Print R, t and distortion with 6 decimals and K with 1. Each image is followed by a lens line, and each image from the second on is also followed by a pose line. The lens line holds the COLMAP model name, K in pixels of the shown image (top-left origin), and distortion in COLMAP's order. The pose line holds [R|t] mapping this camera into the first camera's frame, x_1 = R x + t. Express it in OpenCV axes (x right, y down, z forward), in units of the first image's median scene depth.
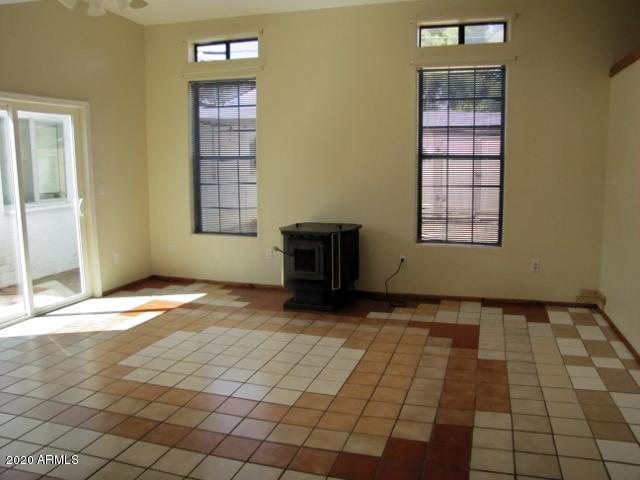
lens RADIAL K [[534.3, 0, 321.2], [0, 534.3, 239.7], [0, 0, 1]] dist [-0.137600, 0.058109]
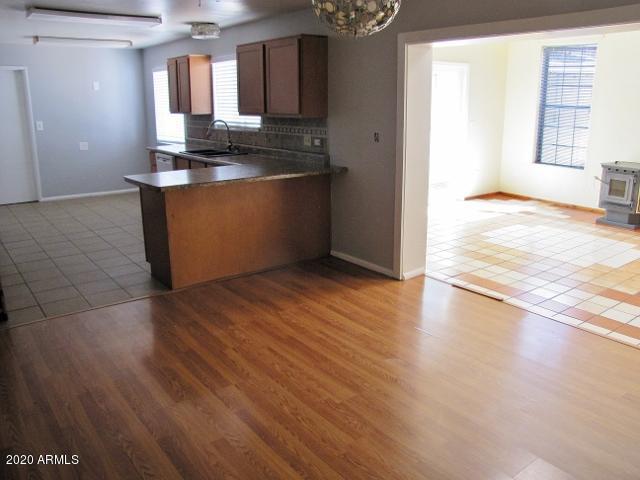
lens RADIAL K [[534.3, 0, 322.9], [0, 534.3, 241.4], [0, 0, 1]] dist [-0.137600, 0.058109]
pose [[0.821690, 0.148824, -0.550160, 0.082498], [-0.082527, 0.986201, 0.143519, 0.042764], [0.563927, -0.072525, 0.822634, -0.442276]]
